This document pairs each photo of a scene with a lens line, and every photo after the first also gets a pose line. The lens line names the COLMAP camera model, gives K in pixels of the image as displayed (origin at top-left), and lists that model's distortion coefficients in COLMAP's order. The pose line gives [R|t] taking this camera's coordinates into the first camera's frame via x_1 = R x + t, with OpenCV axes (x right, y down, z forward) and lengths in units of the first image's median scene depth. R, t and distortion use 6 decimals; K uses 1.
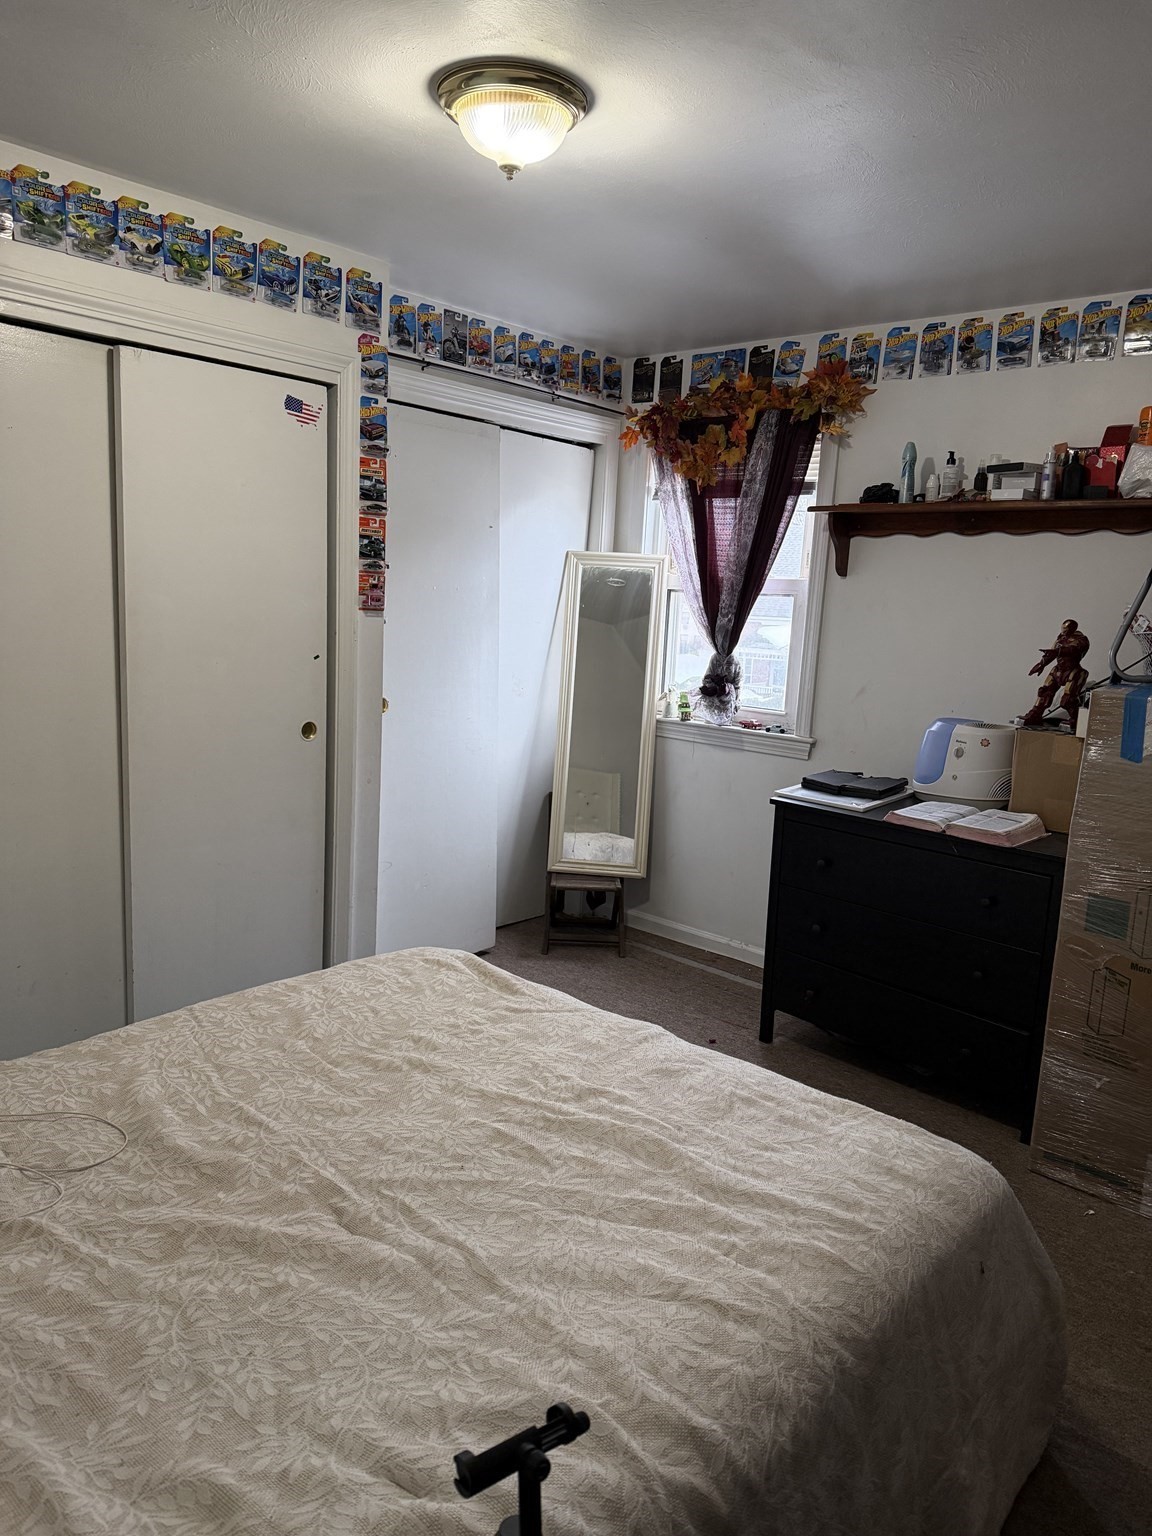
lens RADIAL K [[1087.6, 0, 581.0], [0, 1087.6, 764.5], [0, 0, 1]] dist [0.041600, -0.033039]
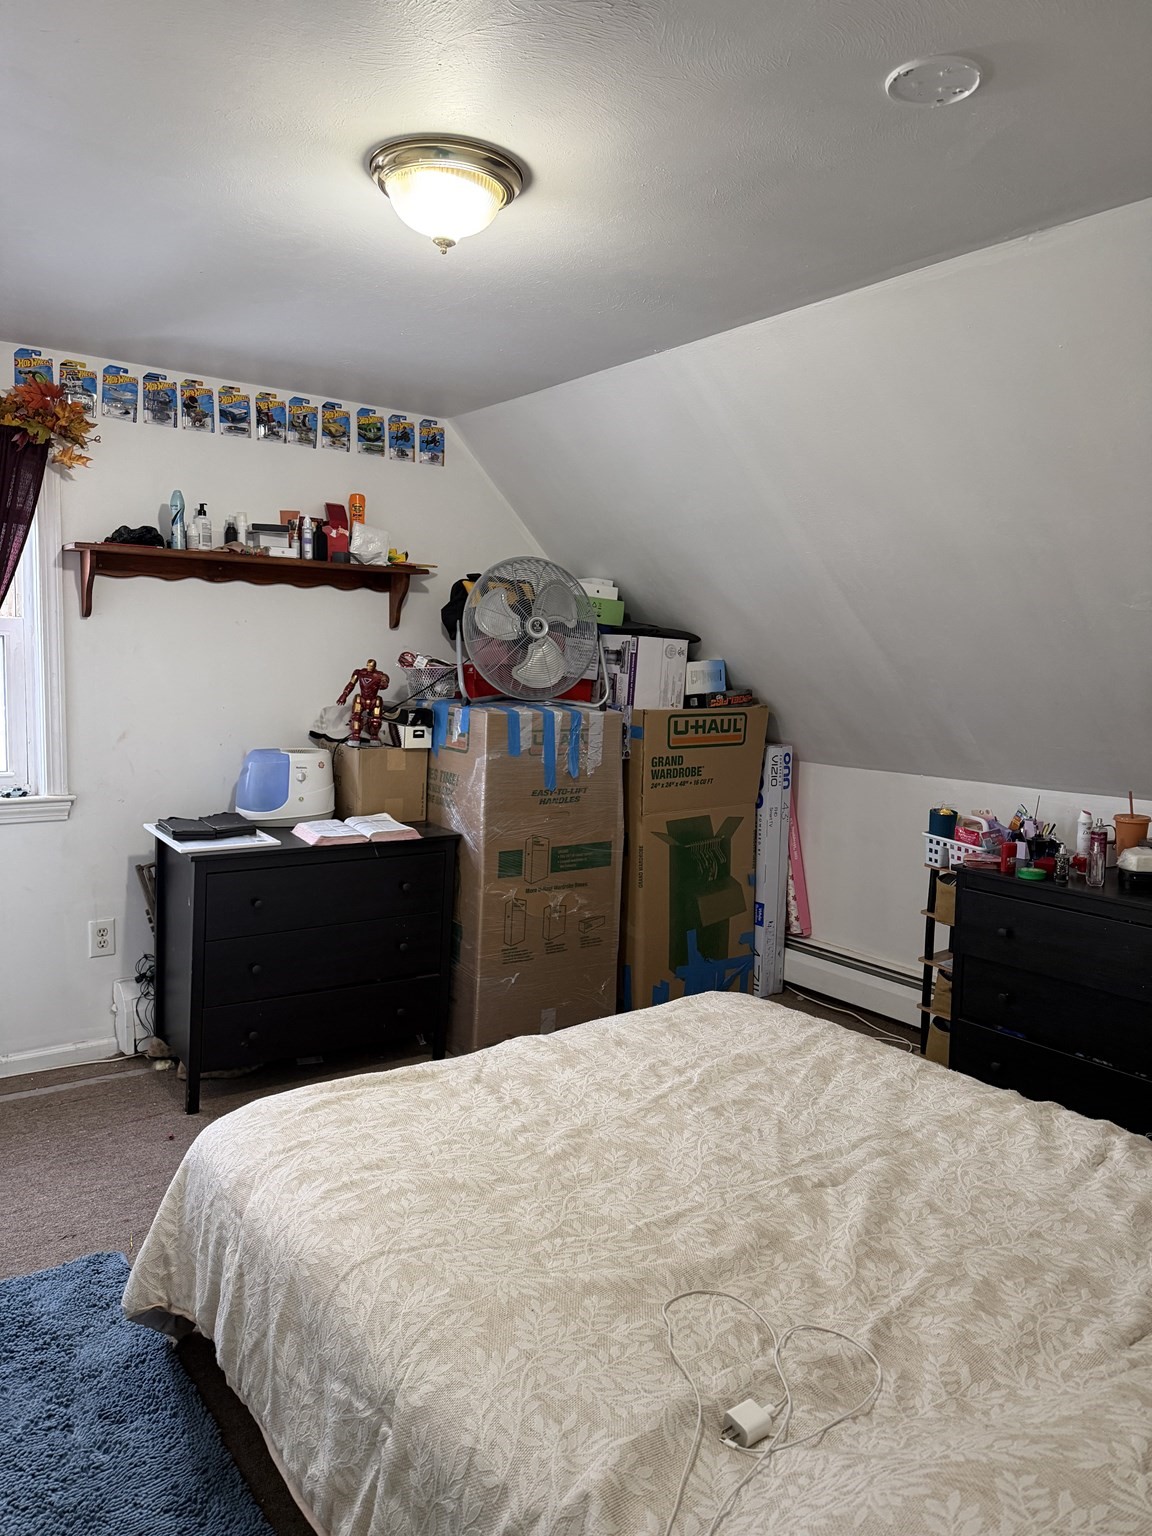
lens RADIAL K [[1087.6, 0, 576.3], [0, 1087.6, 766.6], [0, 0, 1]] dist [0.041600, -0.033039]
pose [[0.204004, -0.148993, 0.967566, -0.876491], [0.145093, 0.982037, 0.120629, -0.148466], [-0.968158, 0.115778, 0.221958, 0.593865]]
